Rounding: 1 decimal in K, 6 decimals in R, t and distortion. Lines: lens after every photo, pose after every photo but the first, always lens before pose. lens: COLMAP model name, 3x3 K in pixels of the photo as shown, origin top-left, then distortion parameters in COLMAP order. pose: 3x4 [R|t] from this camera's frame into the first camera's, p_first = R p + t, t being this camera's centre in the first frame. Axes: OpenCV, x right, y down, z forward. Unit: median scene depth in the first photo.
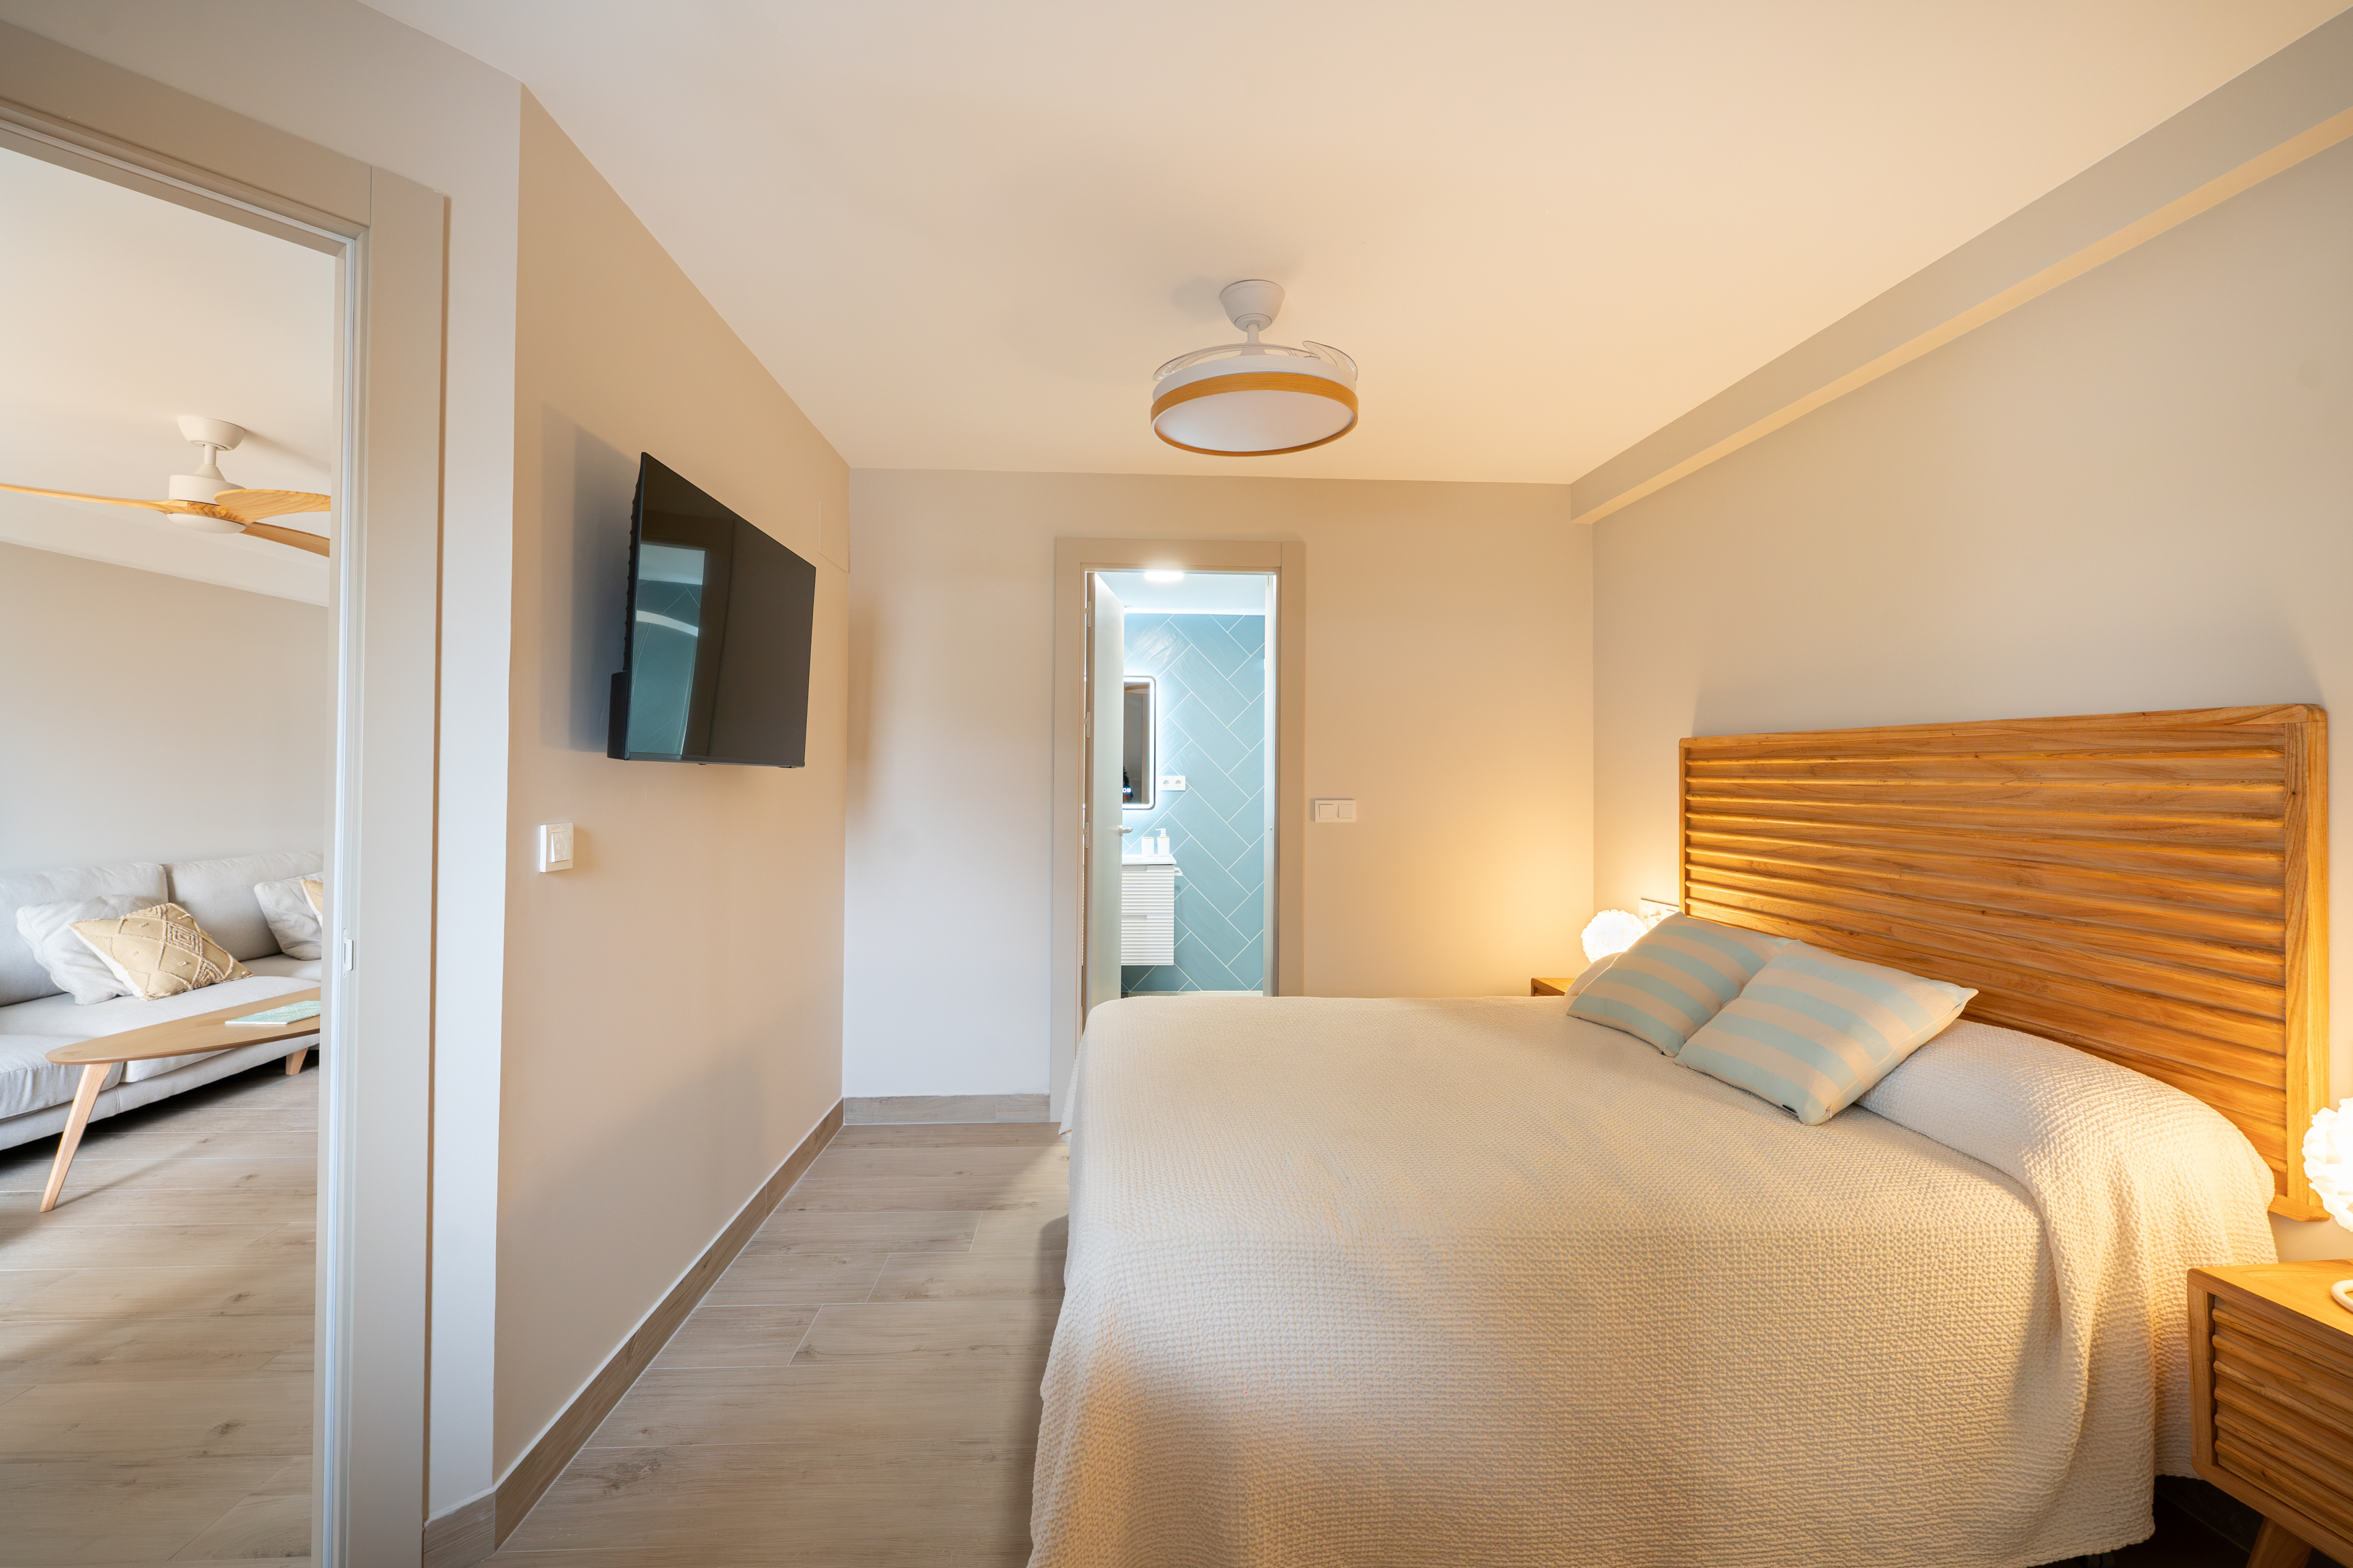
lens RADIAL K [[950.6, 0, 1176.5], [0, 950.6, 784.0], [0, 0, 1]] dist [0.002819, 0.000340]
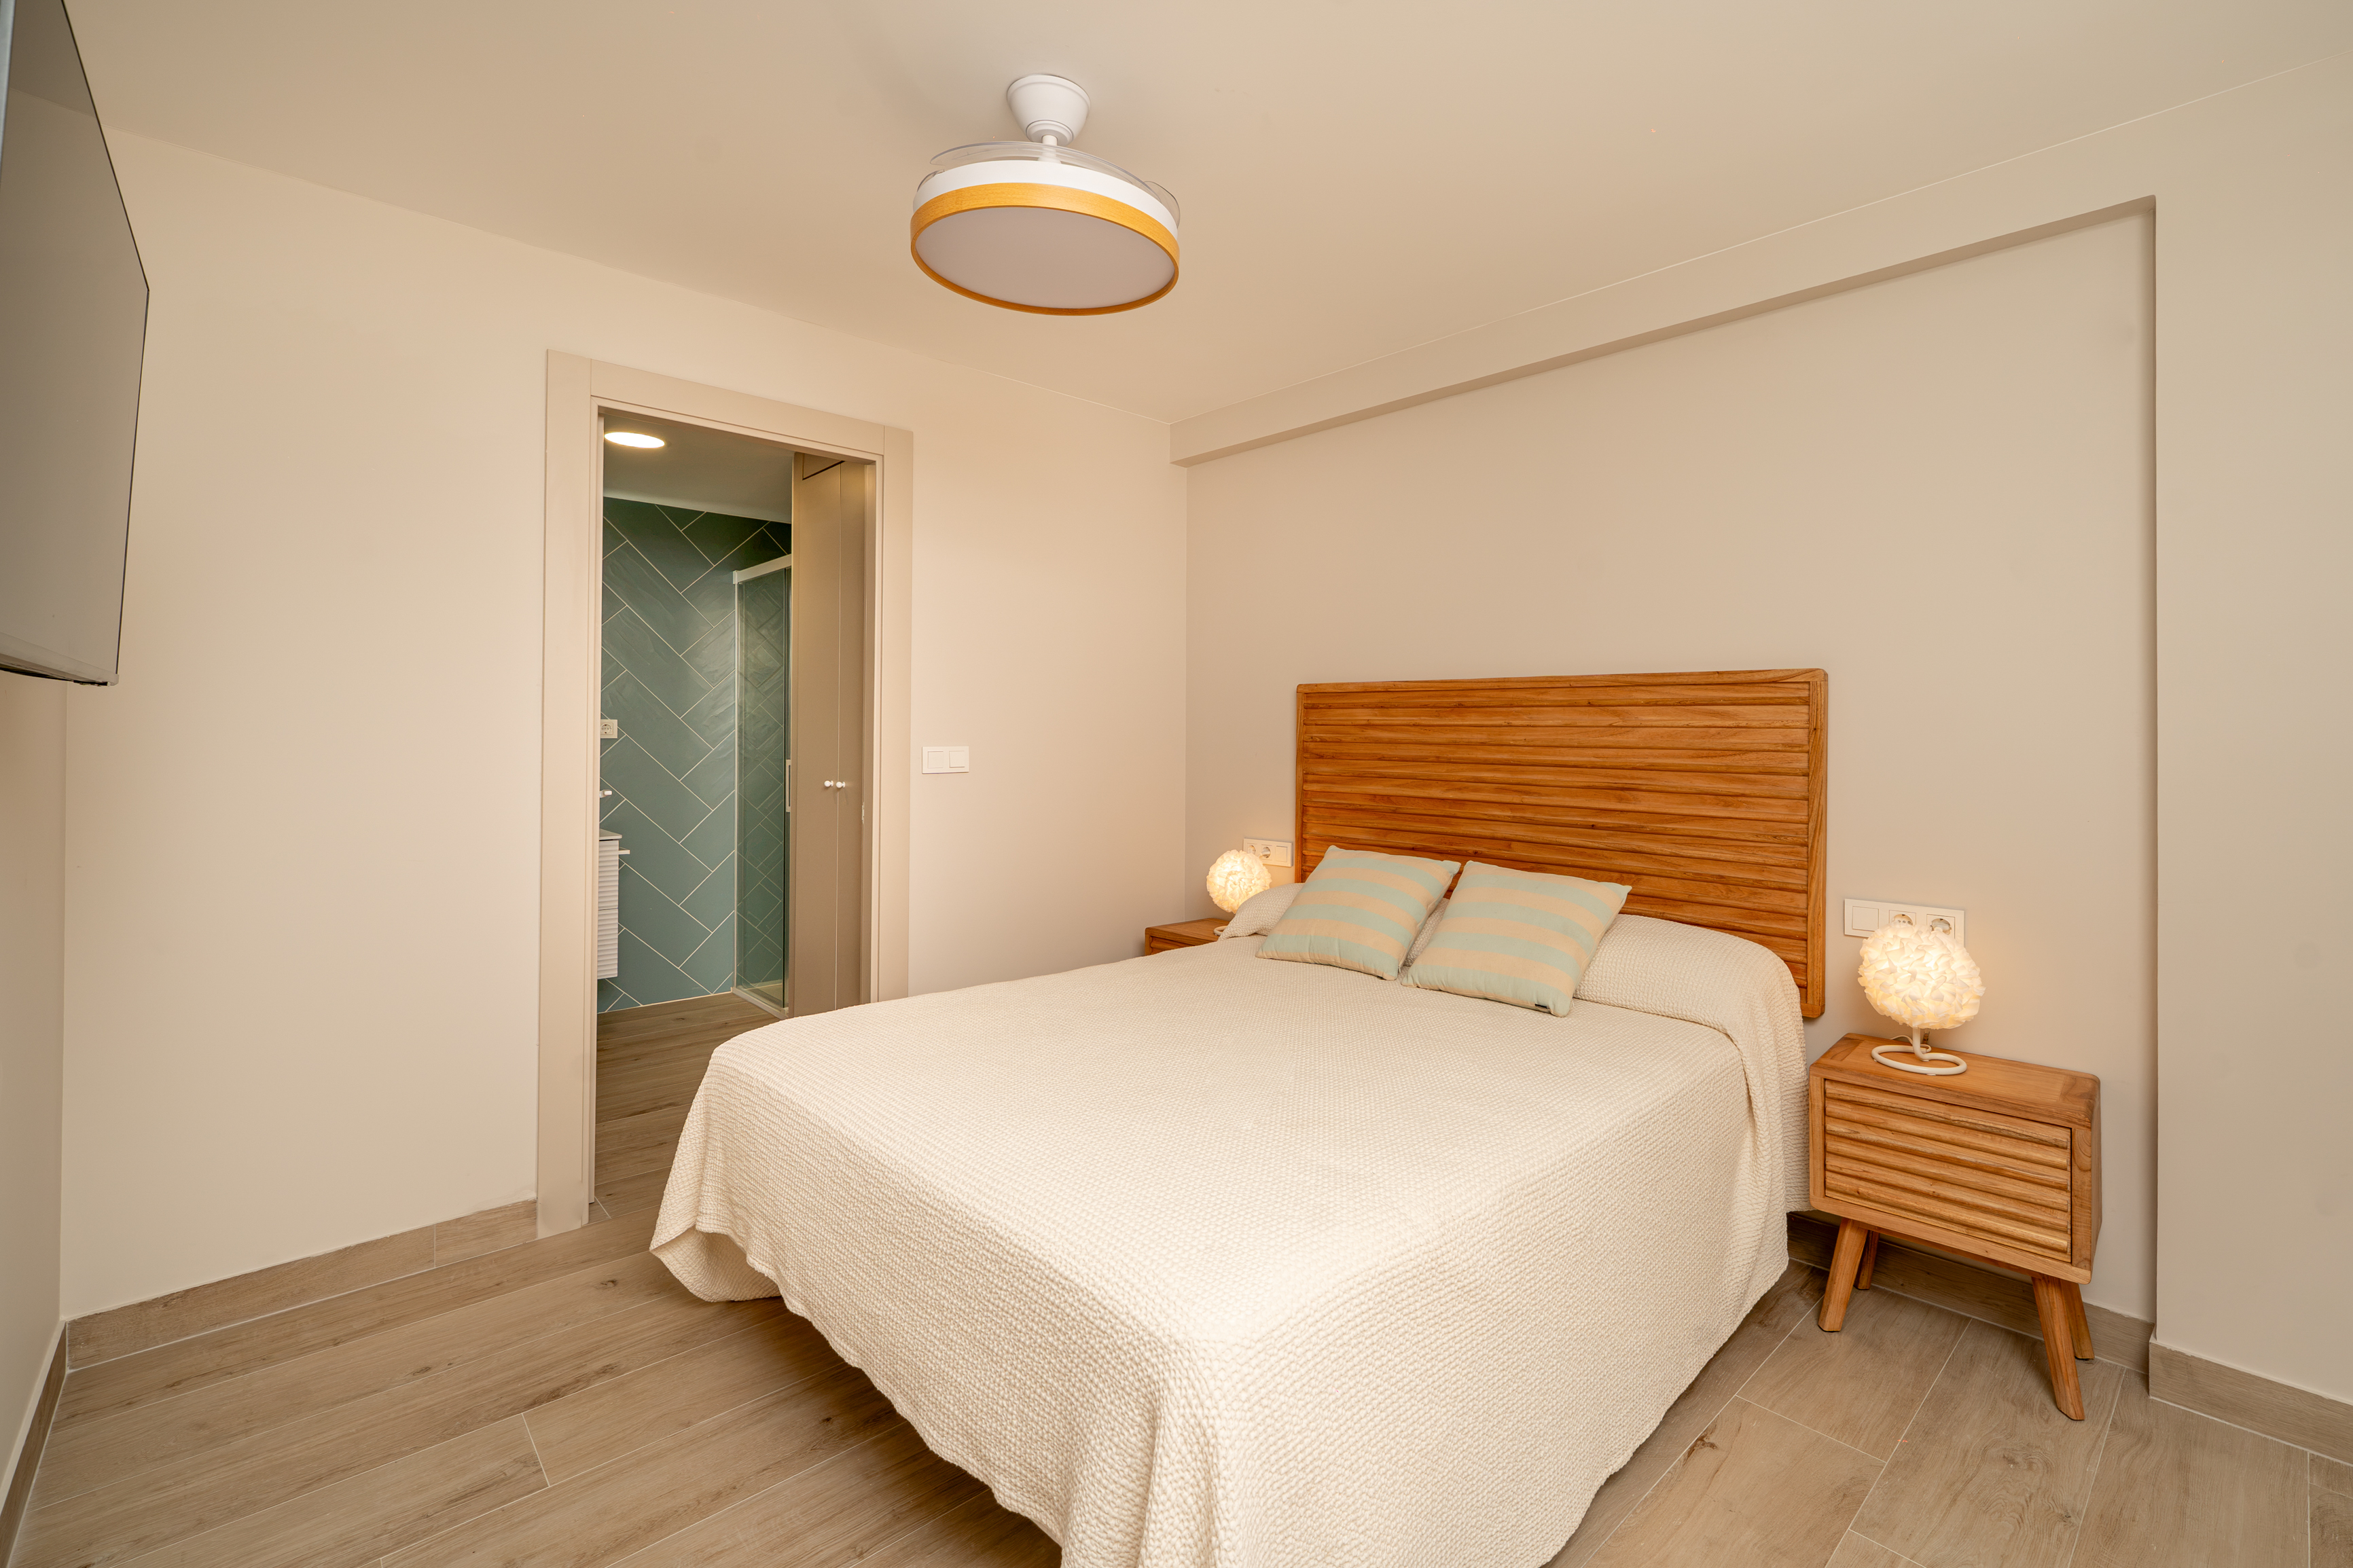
lens RADIAL K [[1002.0, 0, 1240.5], [0, 1002.0, 746.5], [0, 0, 1]] dist [-0.001111, 0.000044]
pose [[0.761337, -0.005938, 0.648329, -0.261955], [0.000019, 0.999958, 0.009137, 0.011617], [-0.648356, -0.006944, 0.761306, 0.205008]]
